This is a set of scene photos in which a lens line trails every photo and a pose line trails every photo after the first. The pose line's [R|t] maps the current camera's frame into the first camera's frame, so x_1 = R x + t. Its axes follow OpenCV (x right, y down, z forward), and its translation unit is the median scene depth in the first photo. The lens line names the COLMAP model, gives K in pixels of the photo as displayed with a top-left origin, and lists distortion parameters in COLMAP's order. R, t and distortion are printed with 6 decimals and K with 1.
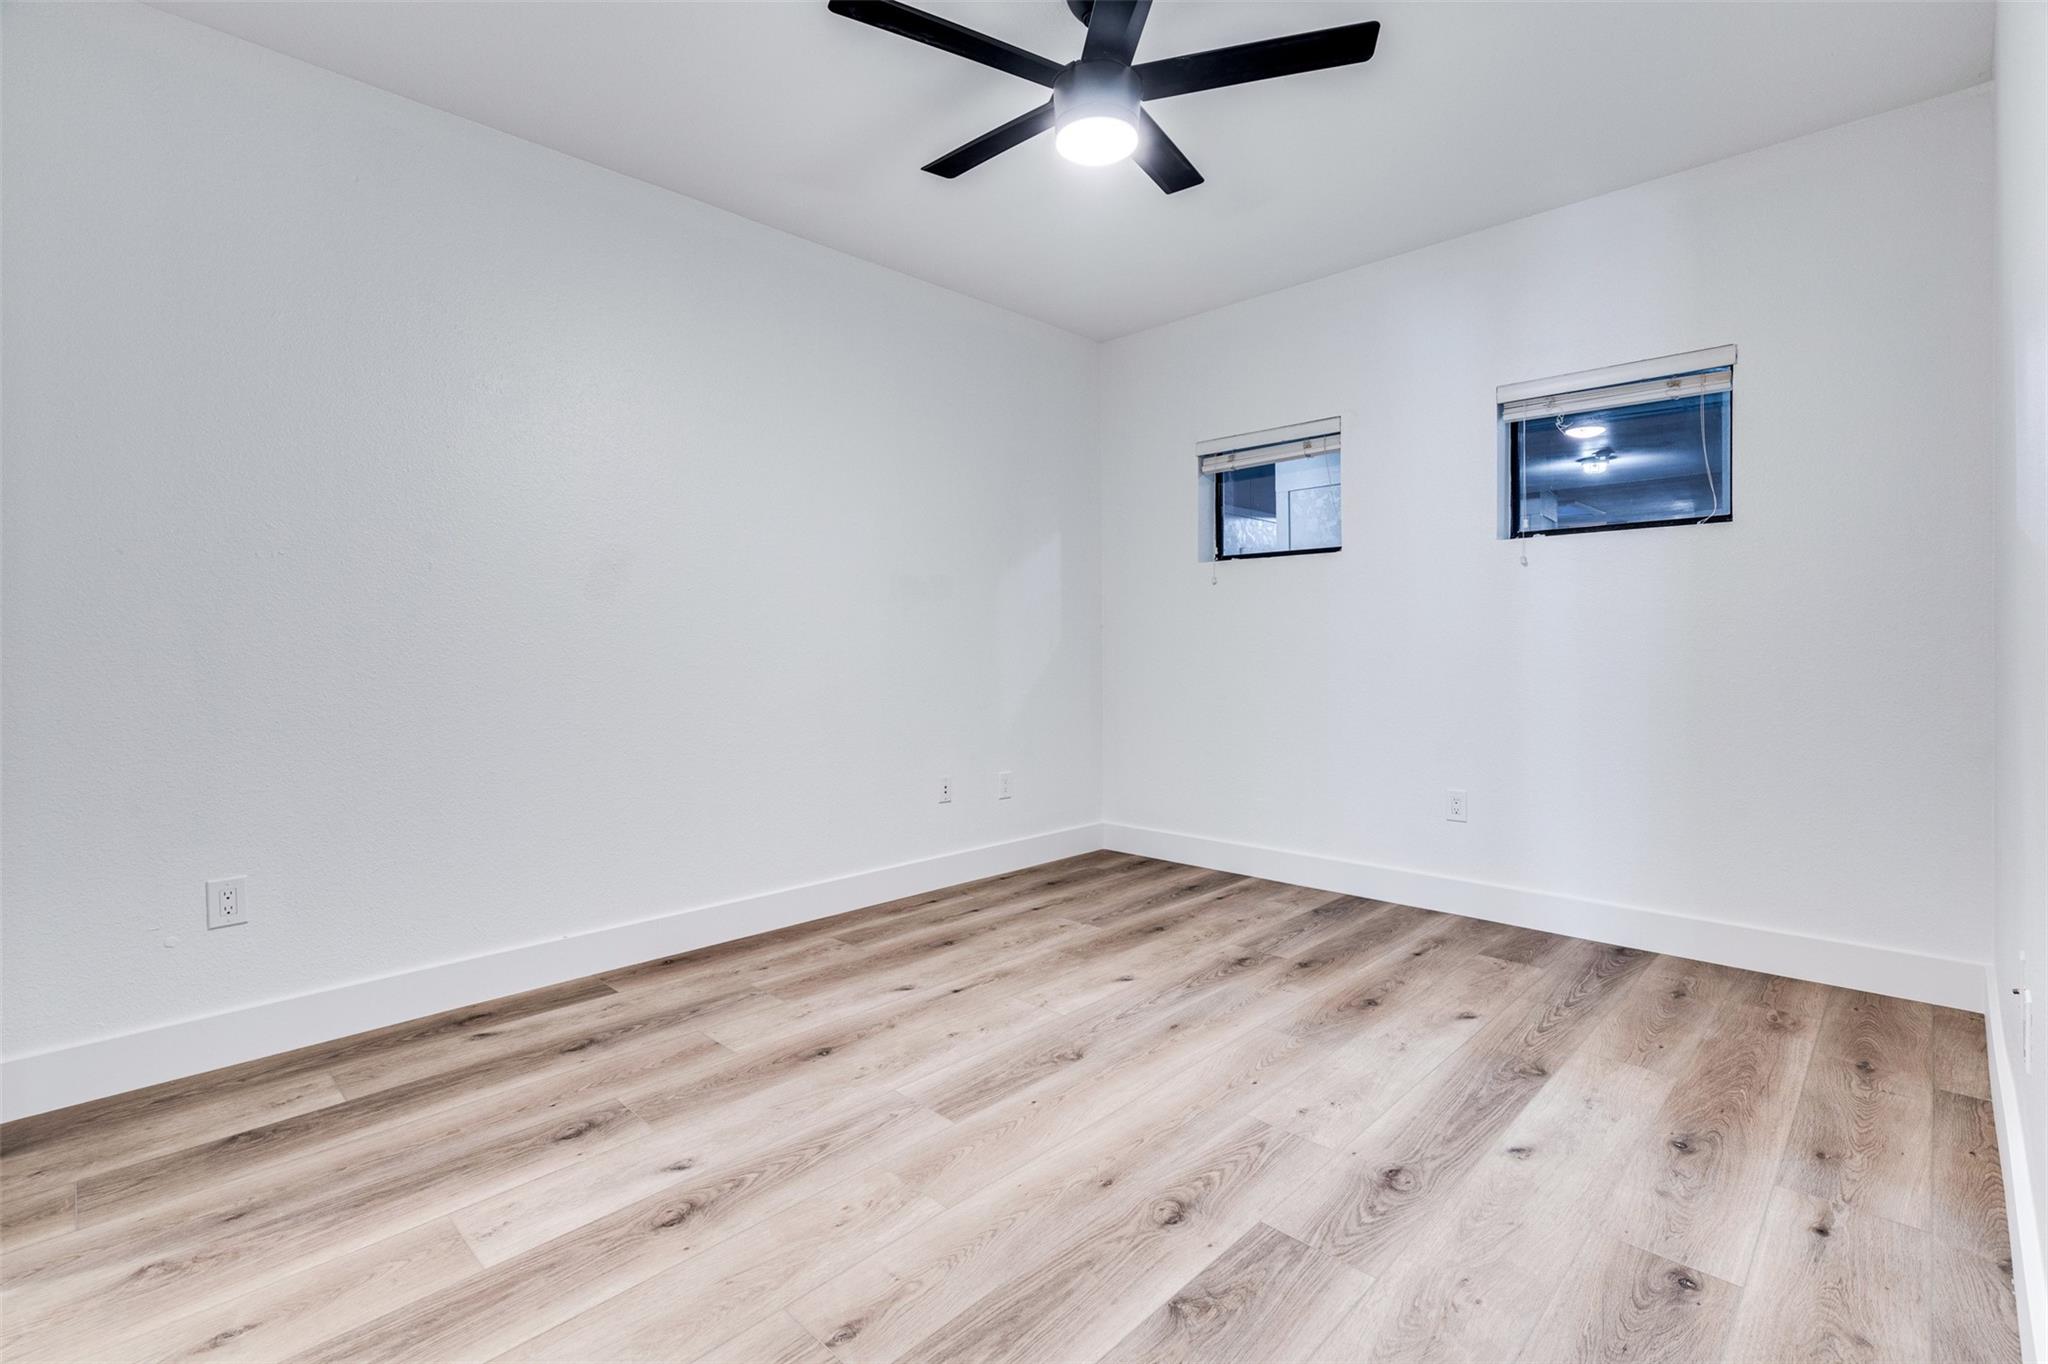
lens RADIAL K [[935.2, 0, 1036.3], [0, 935.2, 665.5], [0, 0, 1]] dist [-0.004879, 0.002123]
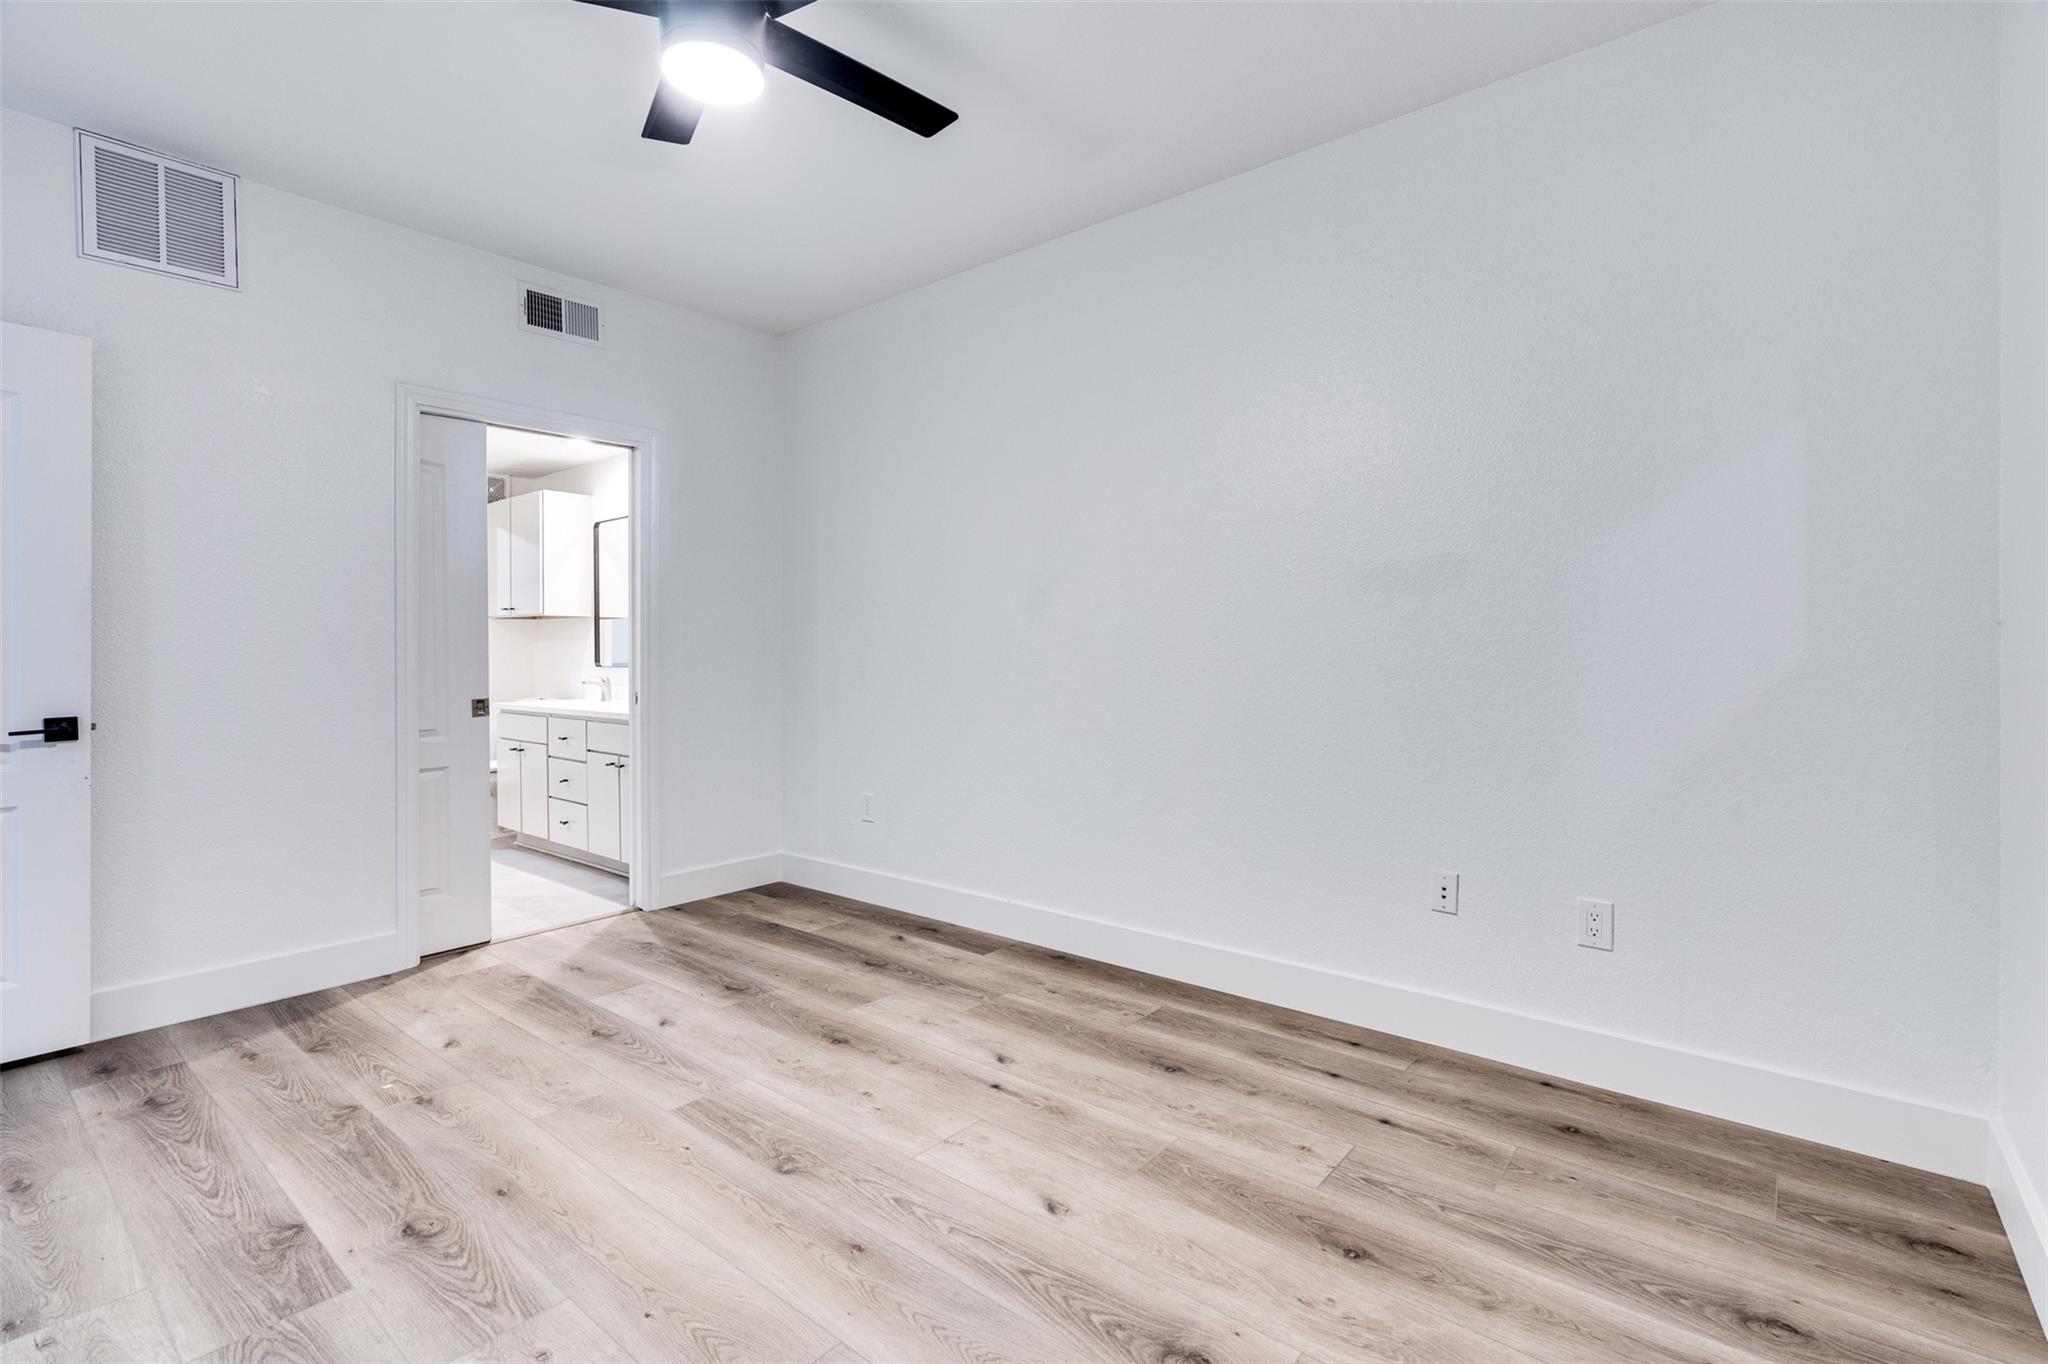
lens RADIAL K [[935.2, 0, 1024.3], [0, 935.2, 668.5], [0, 0, 1]] dist [-0.004879, 0.002123]
pose [[0.075692, 0.019064, -0.996949, 0.927909], [-0.022931, 0.999586, 0.017373, -0.043140], [0.996868, 0.021546, 0.076098, 1.215797]]
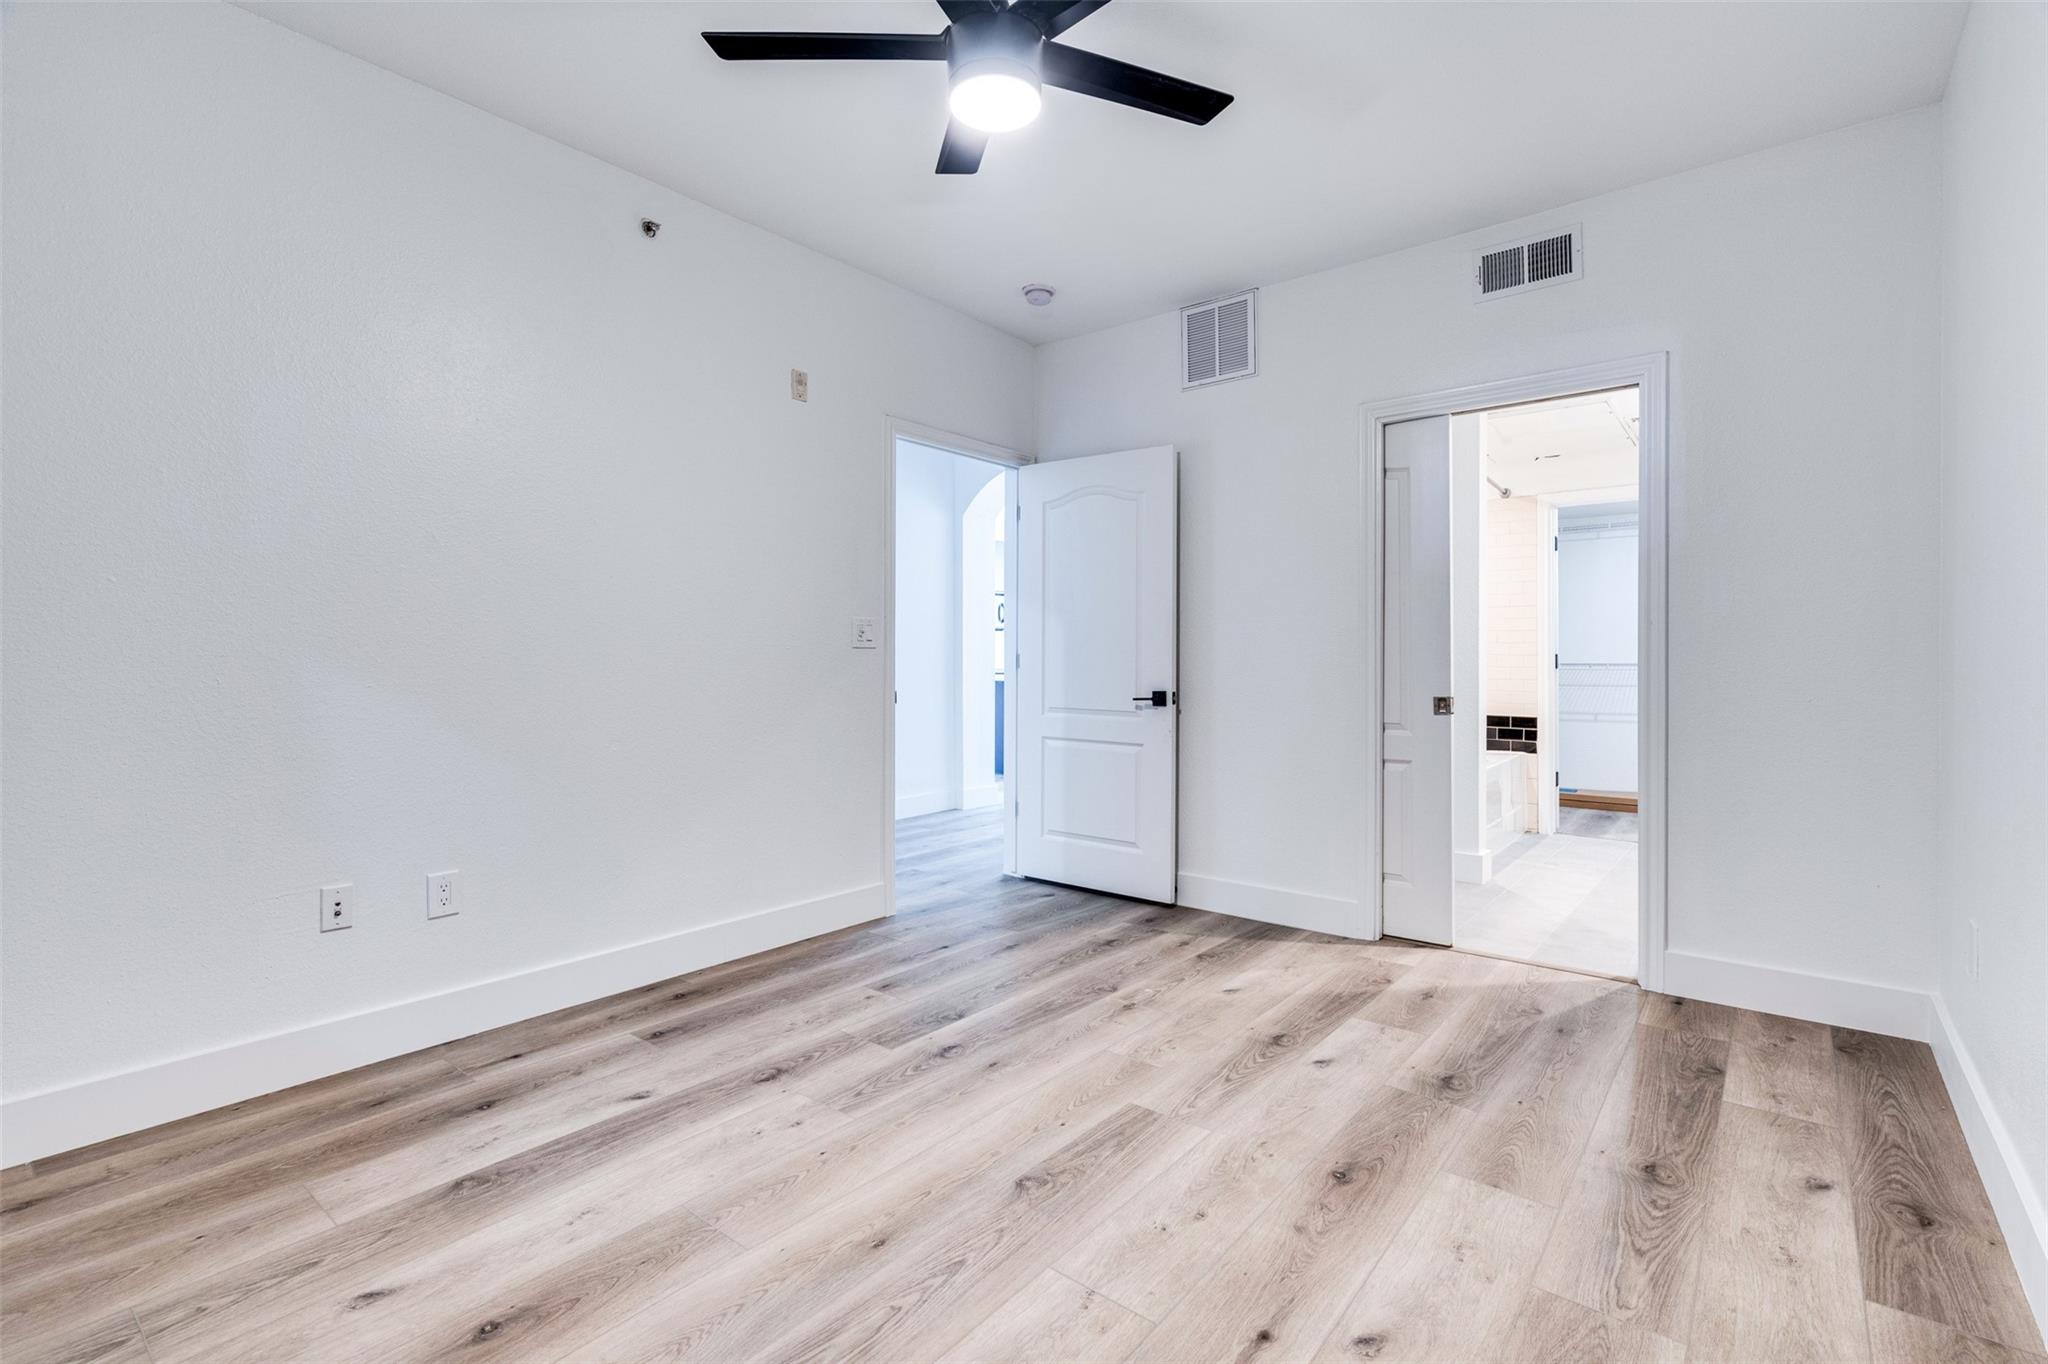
lens RADIAL K [[935.2, 0, 1031.4], [0, 935.2, 665.3], [0, 0, 1]] dist [-0.004879, 0.002123]
pose [[-0.996337, 0.004130, -0.085410, 0.109369], [0.000867, 0.999269, 0.038207, -0.055000], [0.085505, 0.037993, -0.995613, 1.896902]]
